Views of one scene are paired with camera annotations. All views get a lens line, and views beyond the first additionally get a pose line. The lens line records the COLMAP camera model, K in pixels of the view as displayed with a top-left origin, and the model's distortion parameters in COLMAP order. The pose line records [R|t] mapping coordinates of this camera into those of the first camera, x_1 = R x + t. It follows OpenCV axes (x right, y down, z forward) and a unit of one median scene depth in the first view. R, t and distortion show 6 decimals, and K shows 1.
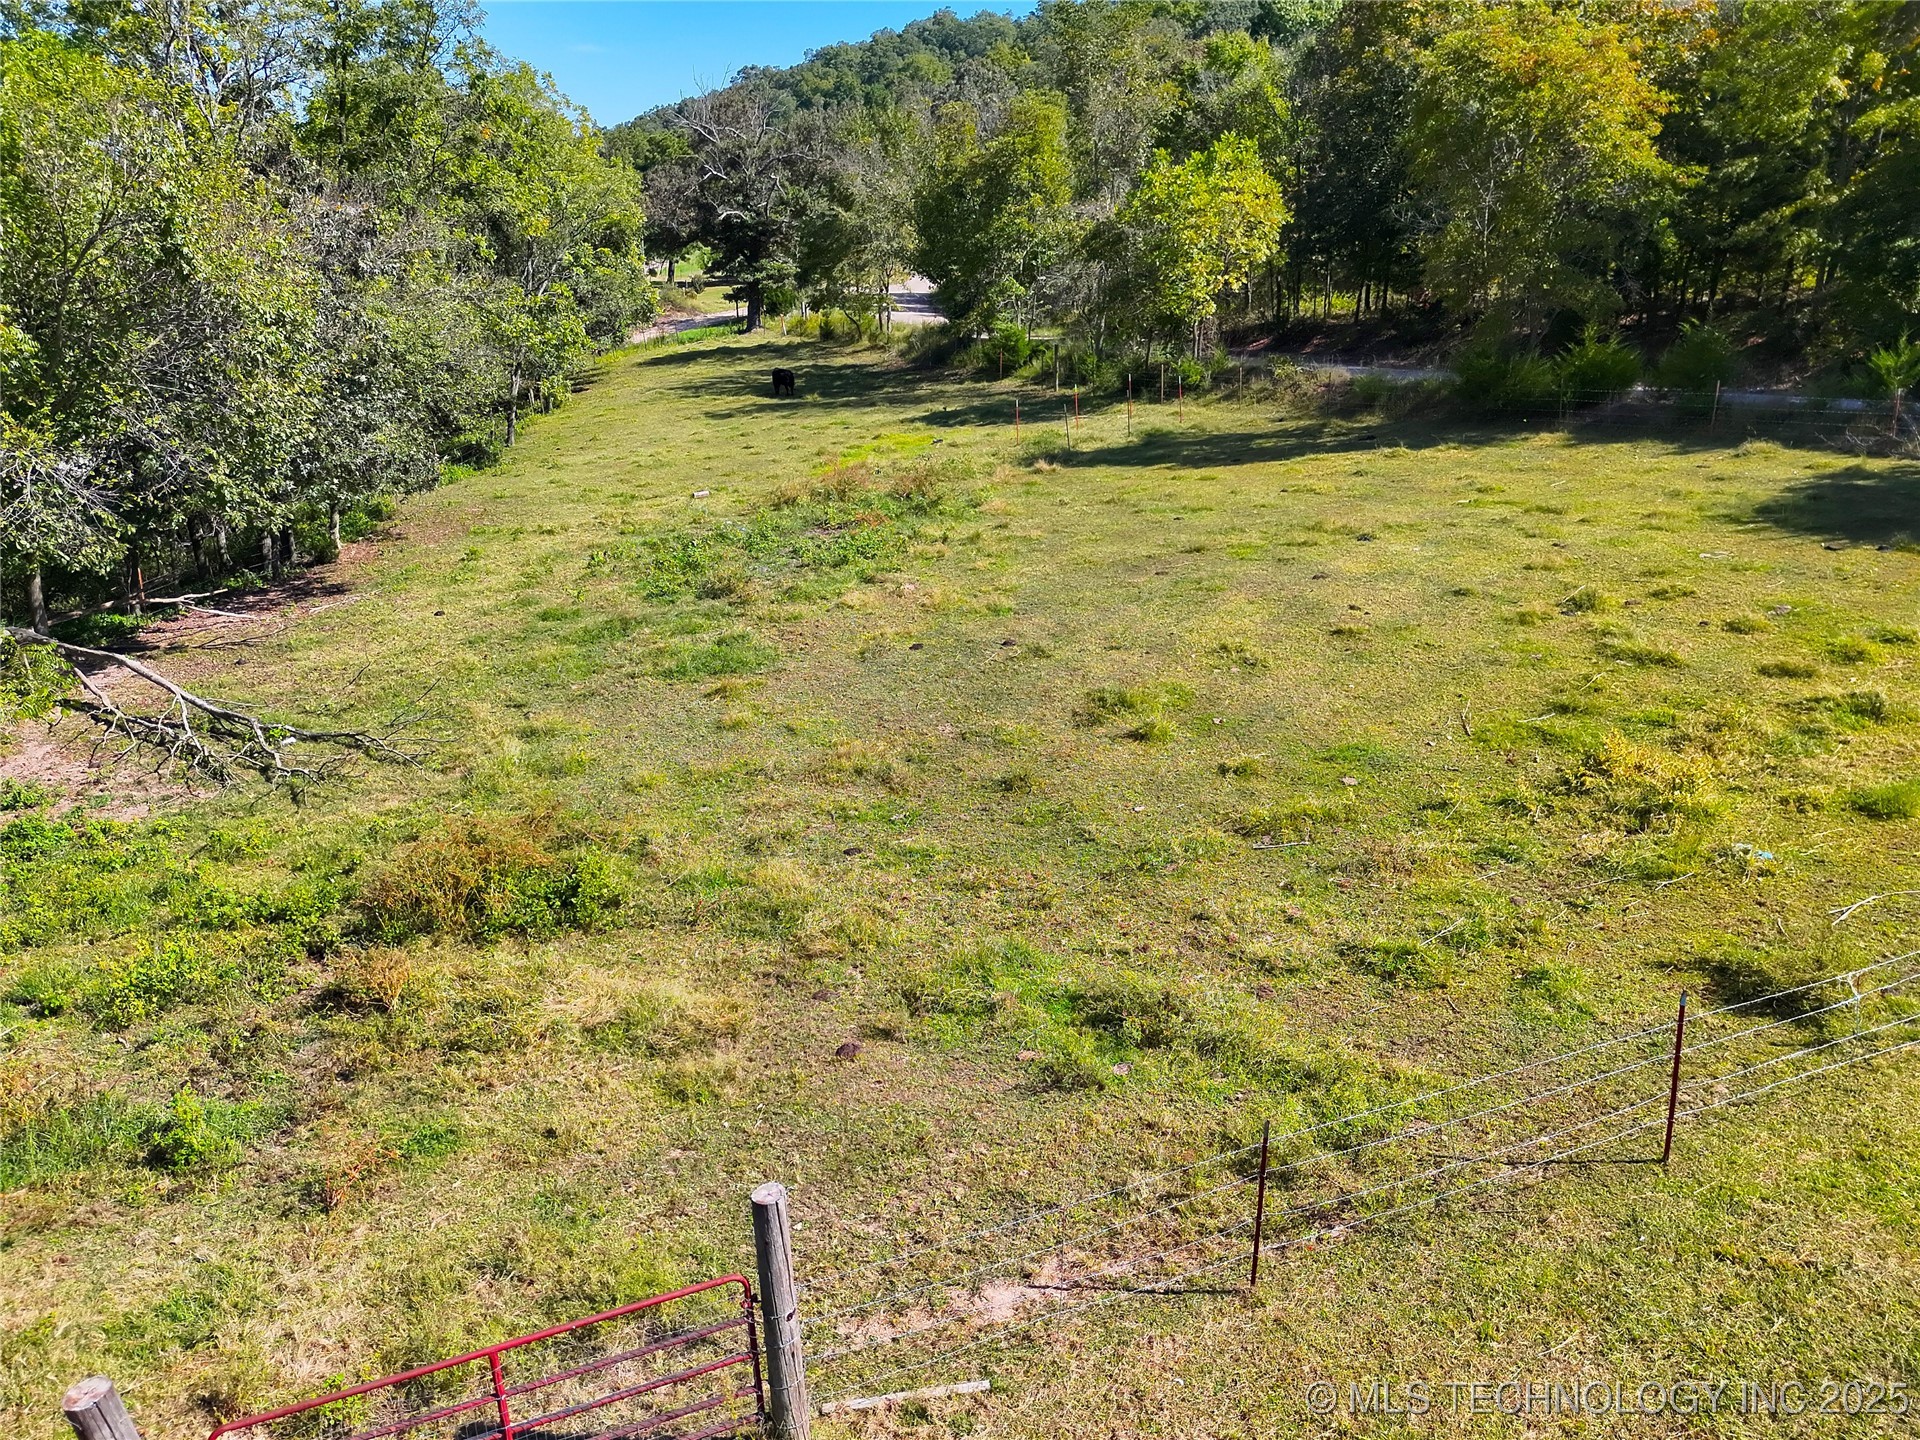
lens RADIAL K [[1375.5, 0, 965.9], [0, 1375.5, 708.9], [0, 0, 1]] dist [0.072608, -0.069503]
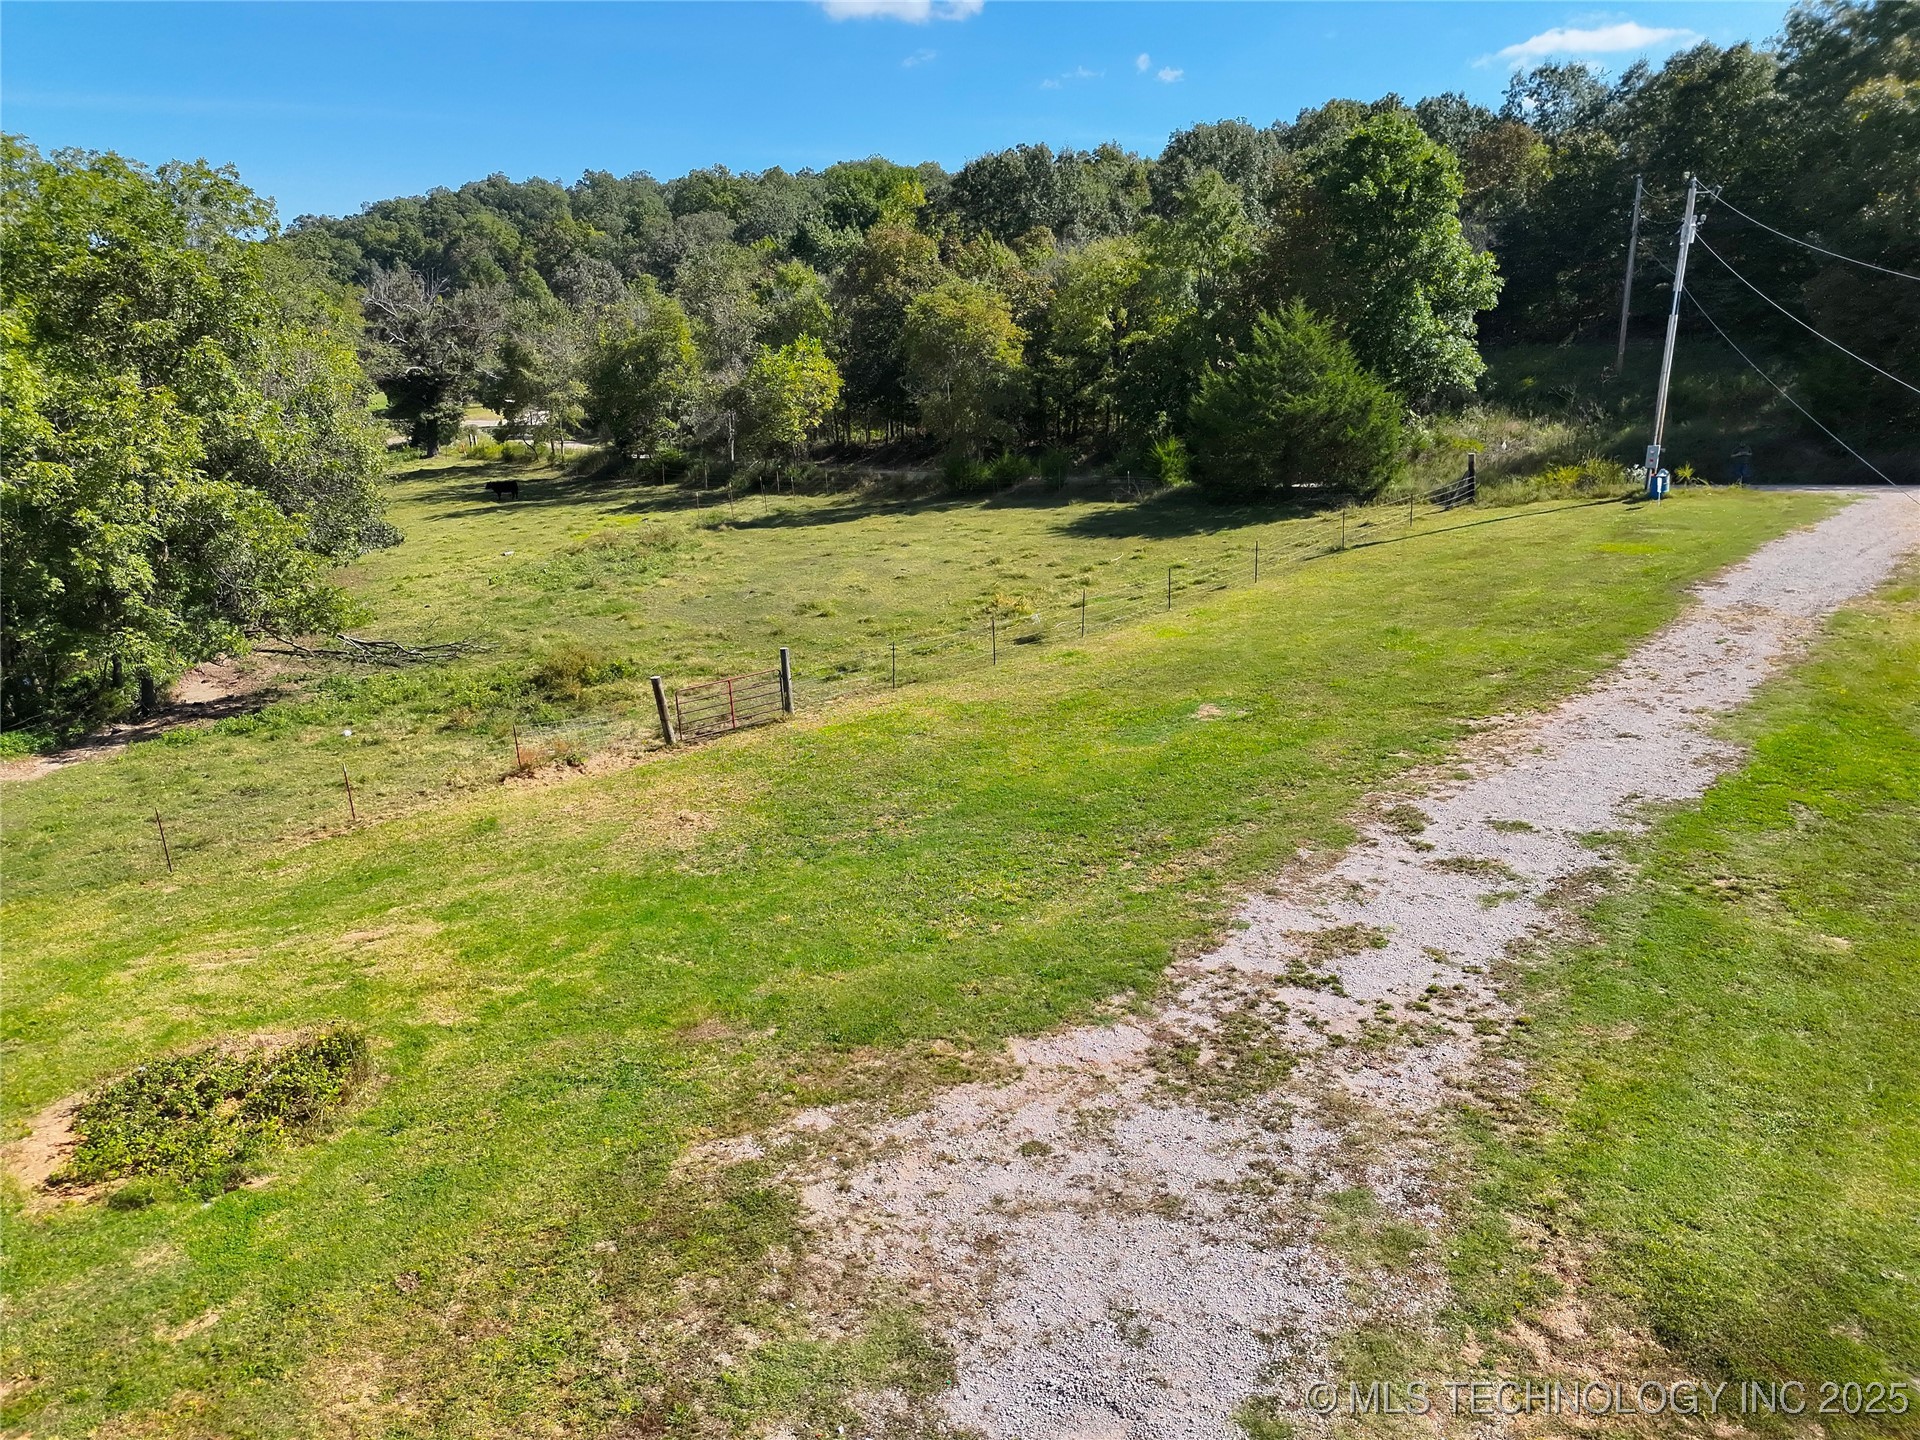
lens RADIAL K [[1319.7, 0, 938.5], [0, 1319.7, 730.0], [0, 0, 1]] dist [0.067860, -0.059982]
pose [[0.952974, -0.081999, 0.291748, -0.155855], [0.099560, 0.993975, -0.045837, 0.144452], [-0.286231, 0.072728, 0.955396, -0.523478]]
